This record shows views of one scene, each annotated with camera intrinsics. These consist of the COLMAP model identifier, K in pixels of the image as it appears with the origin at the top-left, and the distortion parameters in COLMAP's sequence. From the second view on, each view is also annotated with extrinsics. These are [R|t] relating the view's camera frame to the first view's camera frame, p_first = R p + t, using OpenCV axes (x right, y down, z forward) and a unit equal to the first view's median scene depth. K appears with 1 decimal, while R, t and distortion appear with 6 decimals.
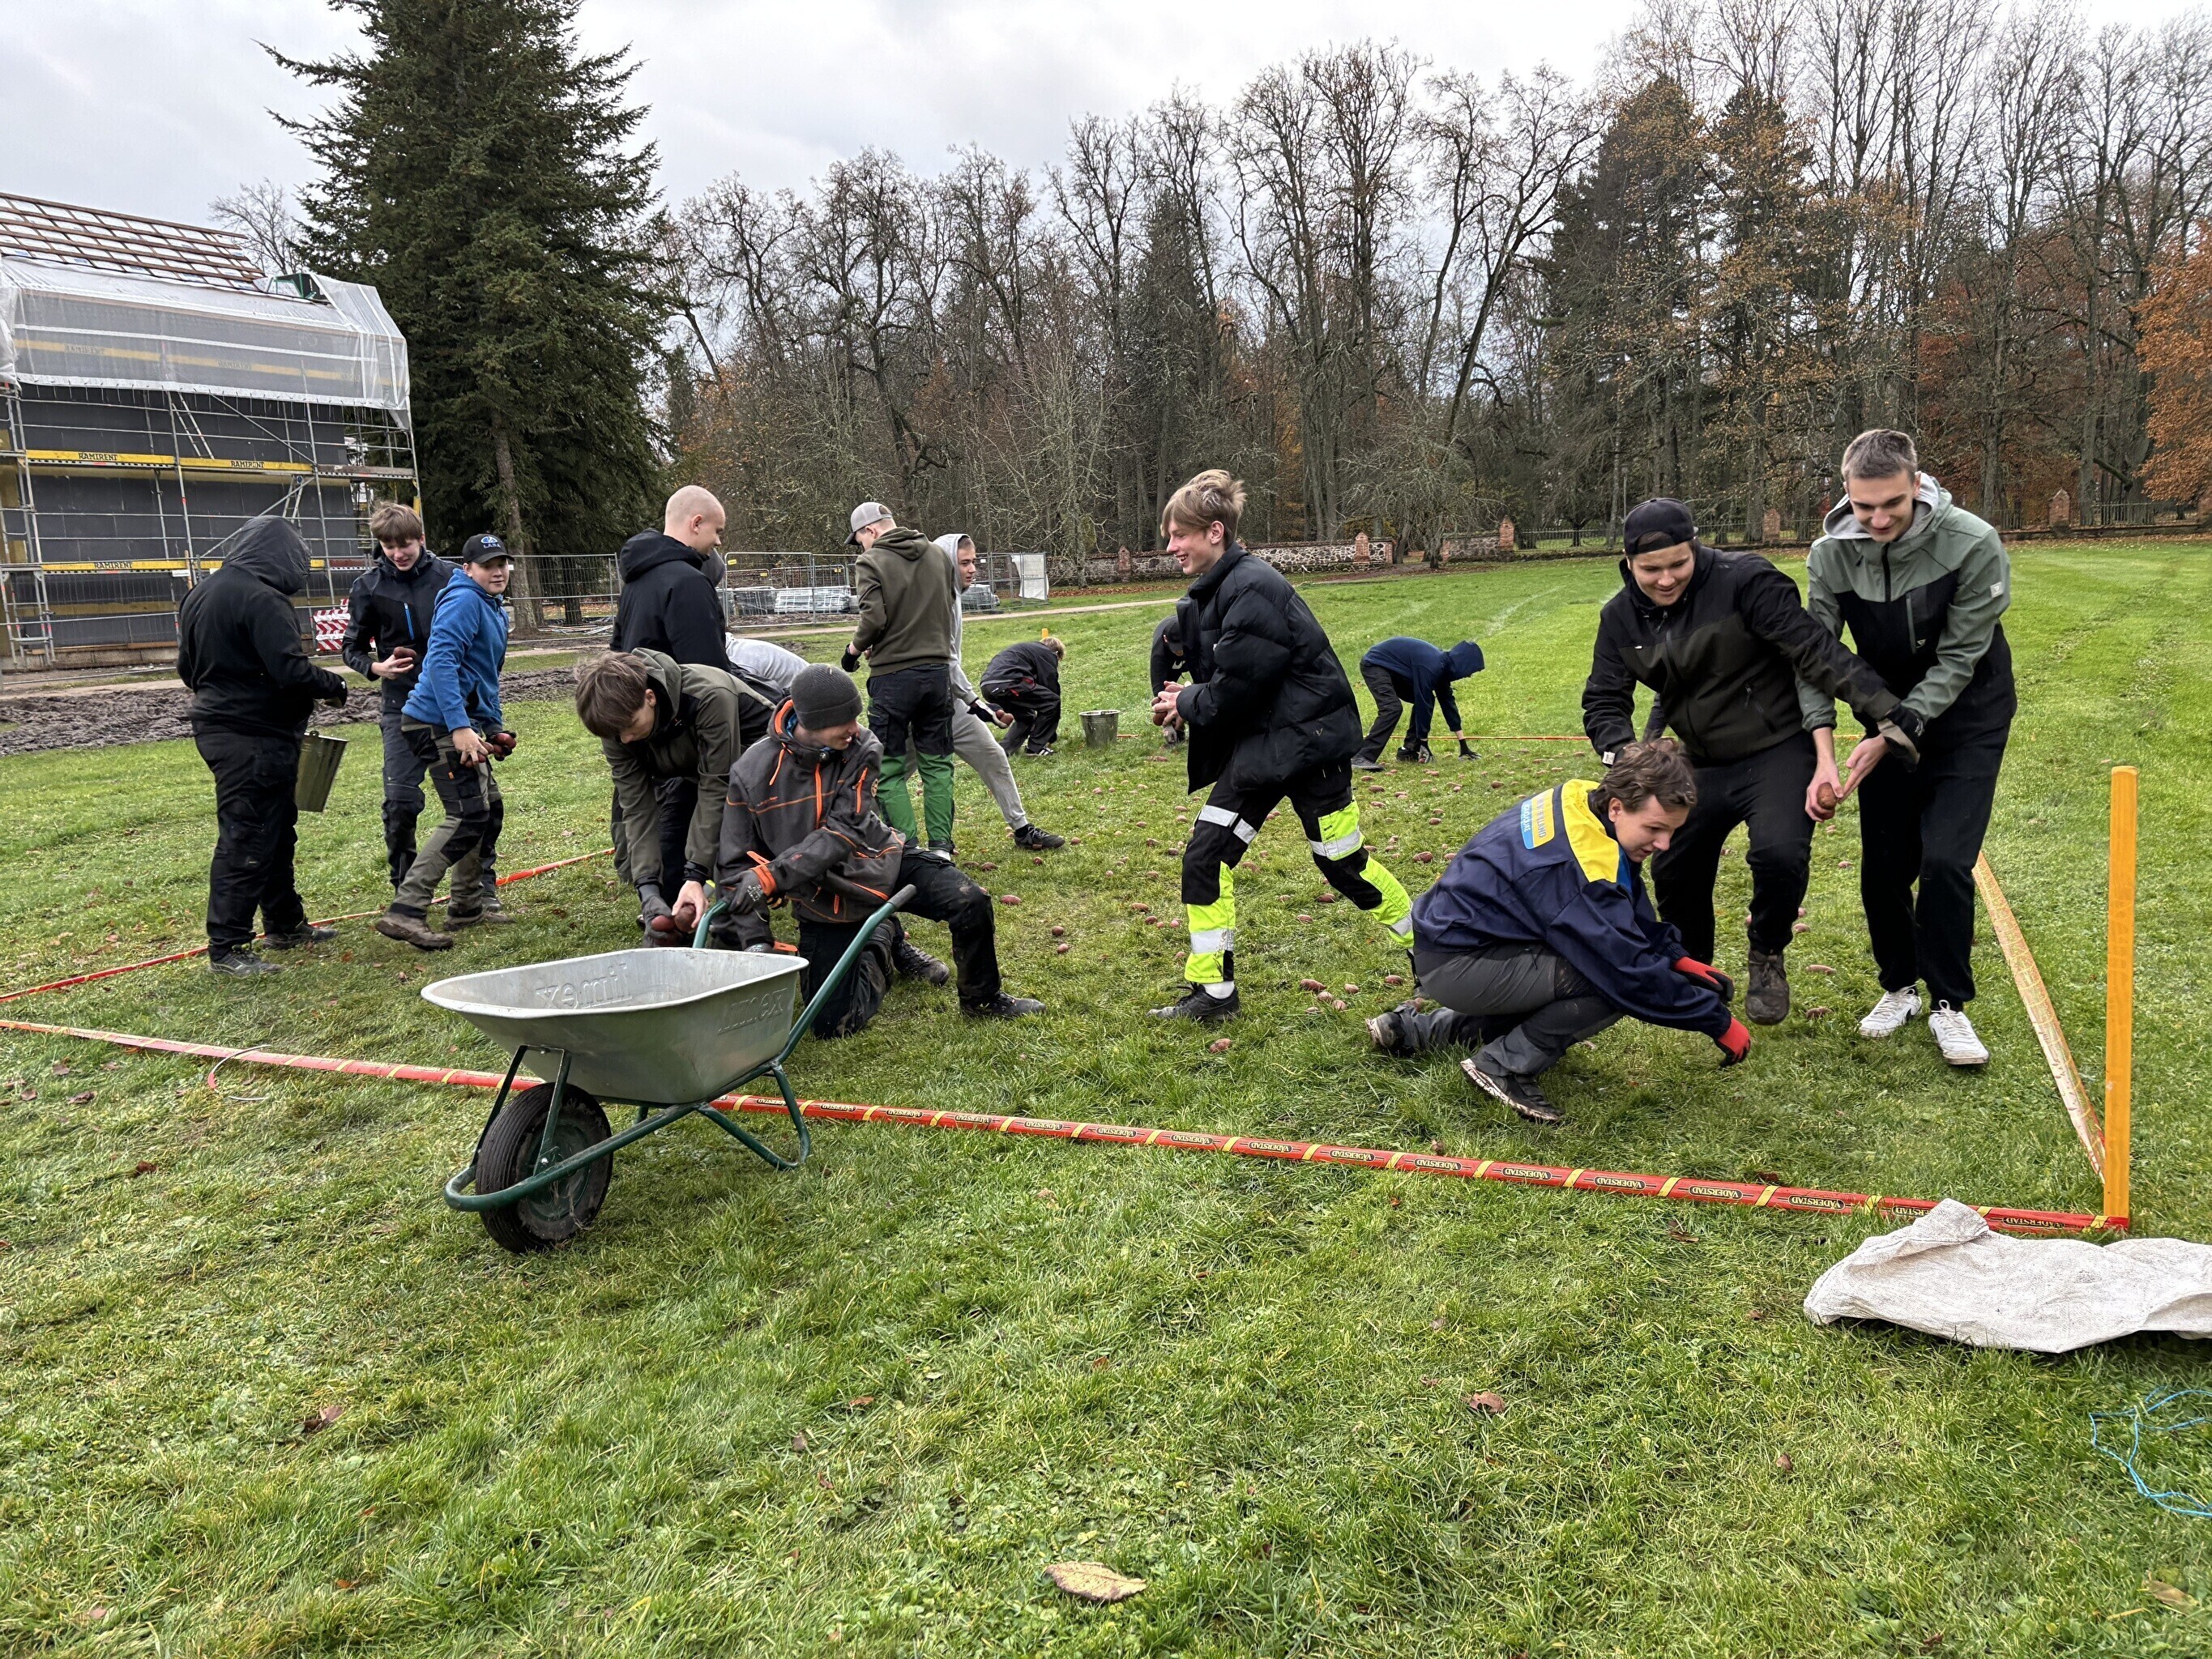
lens RADIAL K [[1656.3, 0, 1111.0], [0, 1656.3, 829.1], [0, 0, 1]] dist [0.055789, -0.046949]
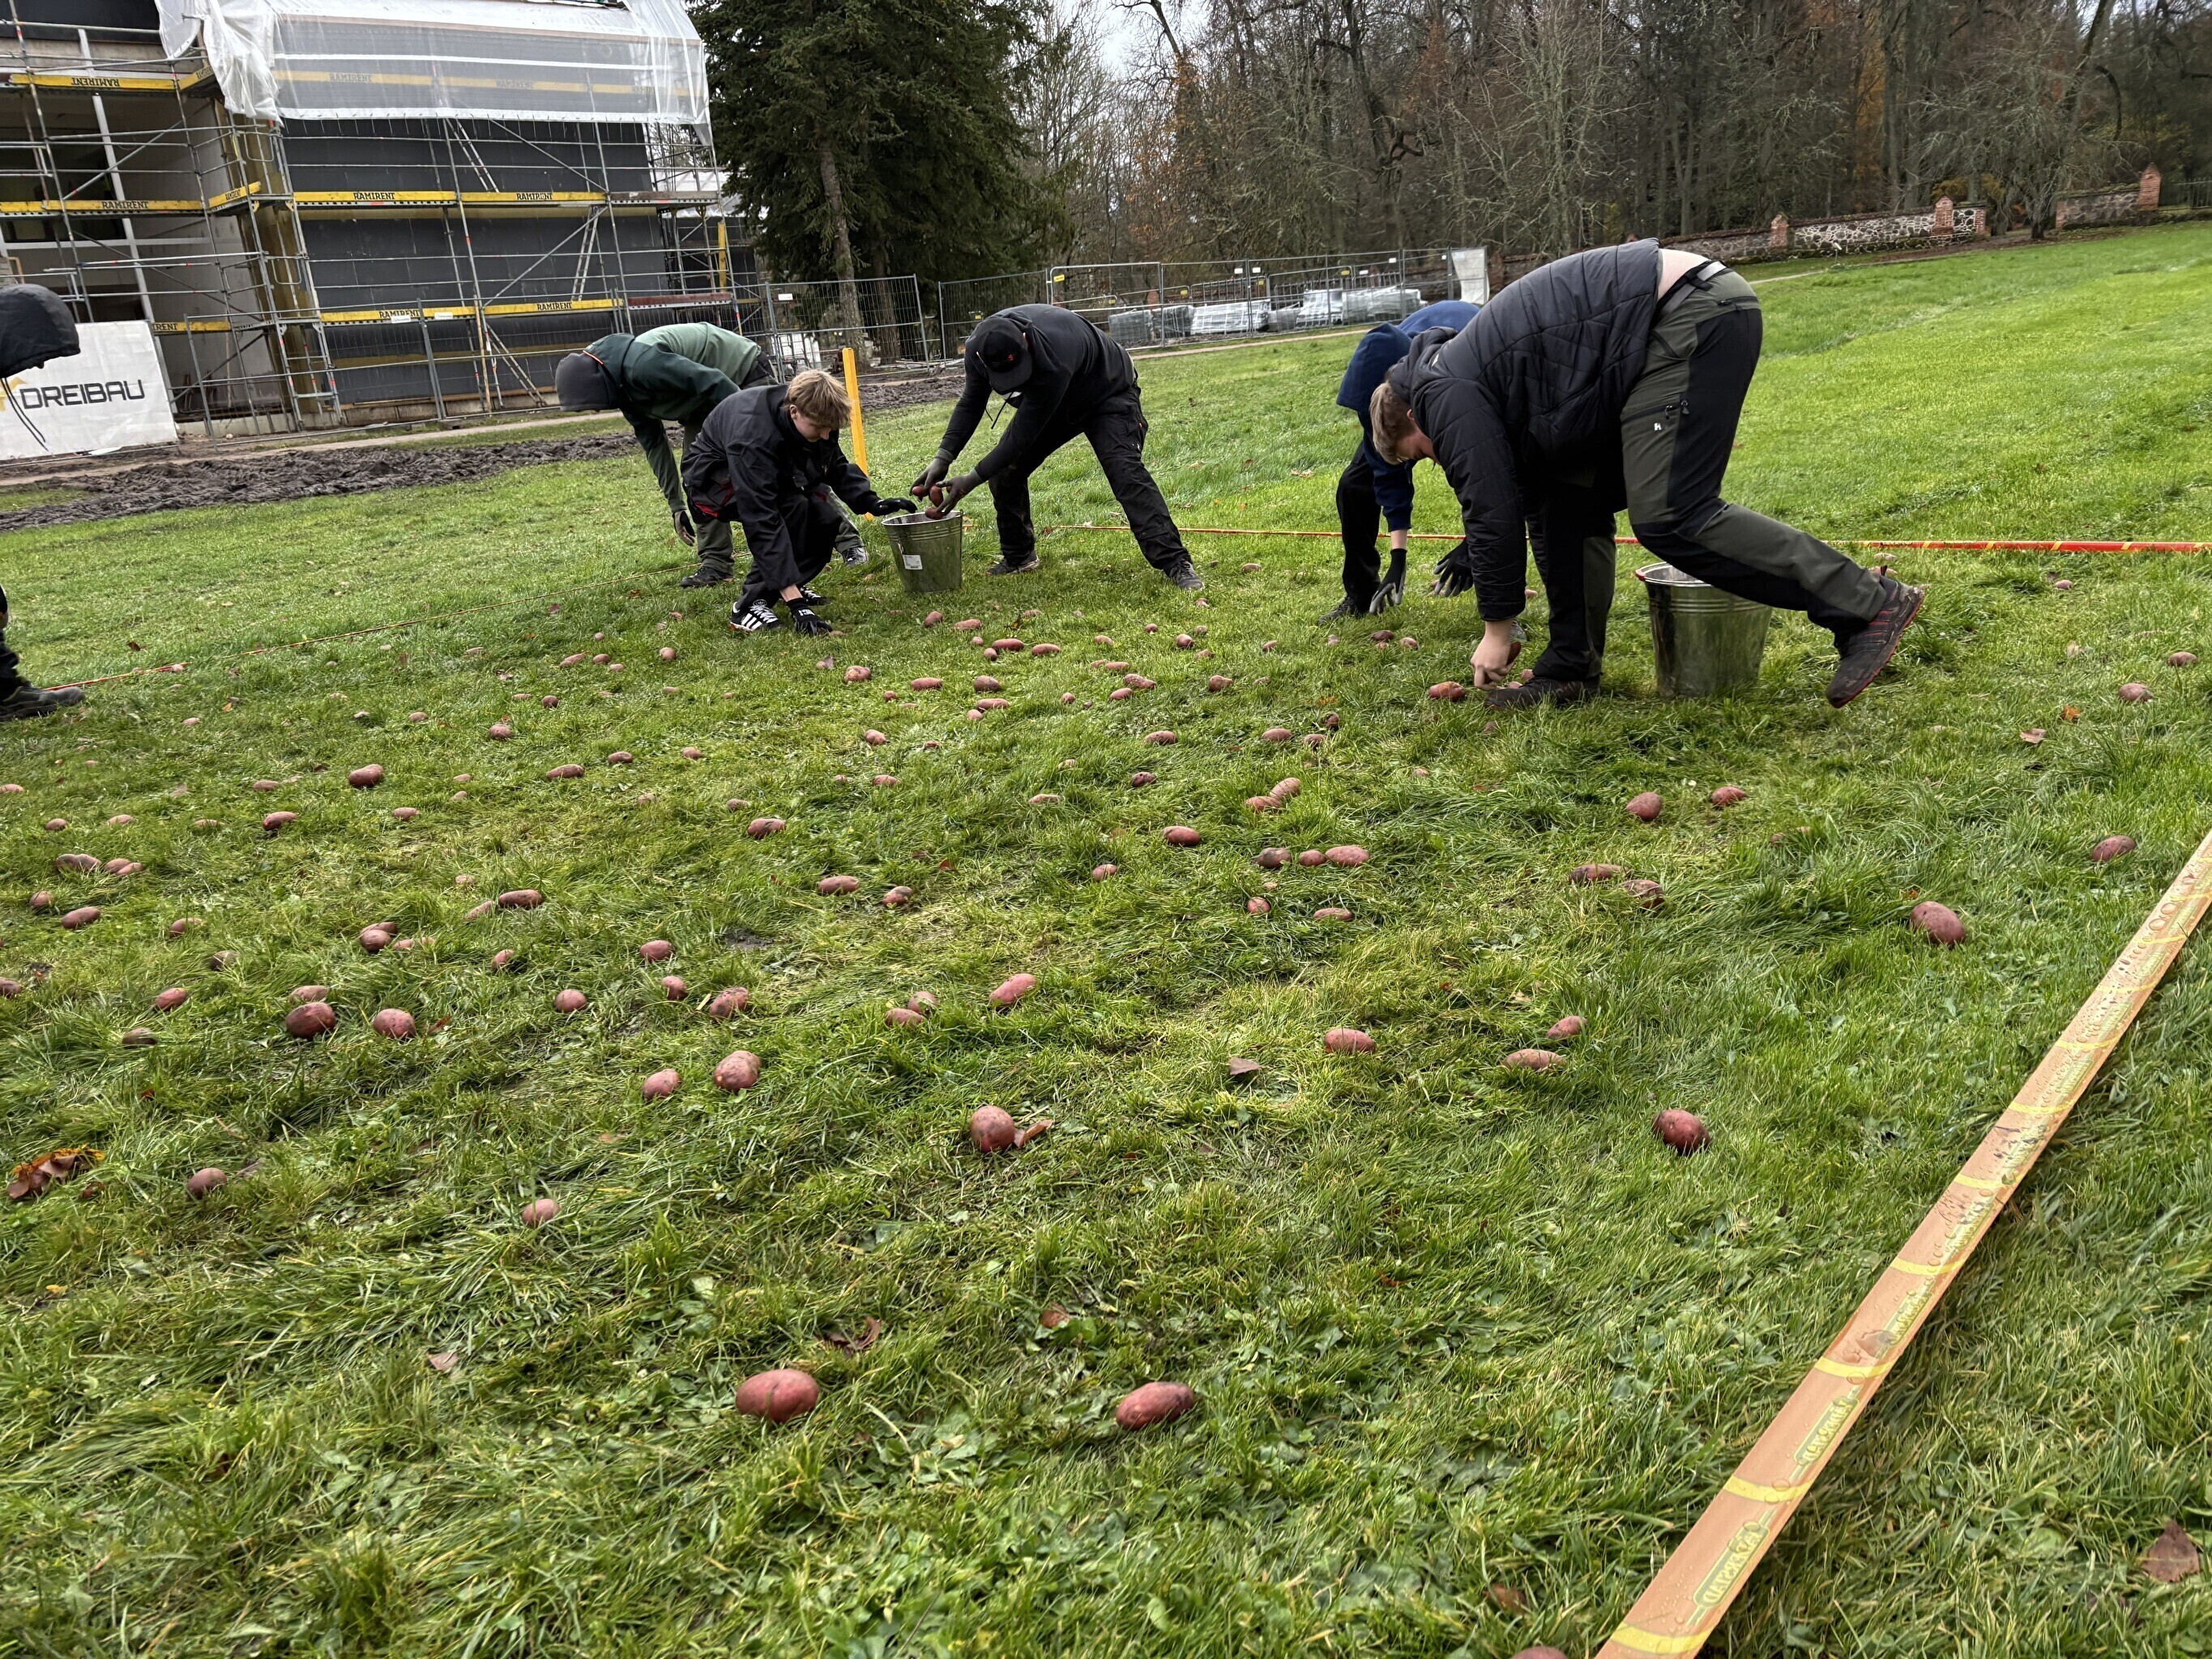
lens RADIAL K [[1656.3, 0, 1094.6], [0, 1656.3, 834.8], [0, 0, 1]] dist [0.055789, -0.046949]
pose [[0.949042, 0.052386, -0.310766, 0.092009], [-0.000638, 0.986405, 0.164331, -0.017521], [0.315149, -0.155759, 0.936173, 0.156493]]
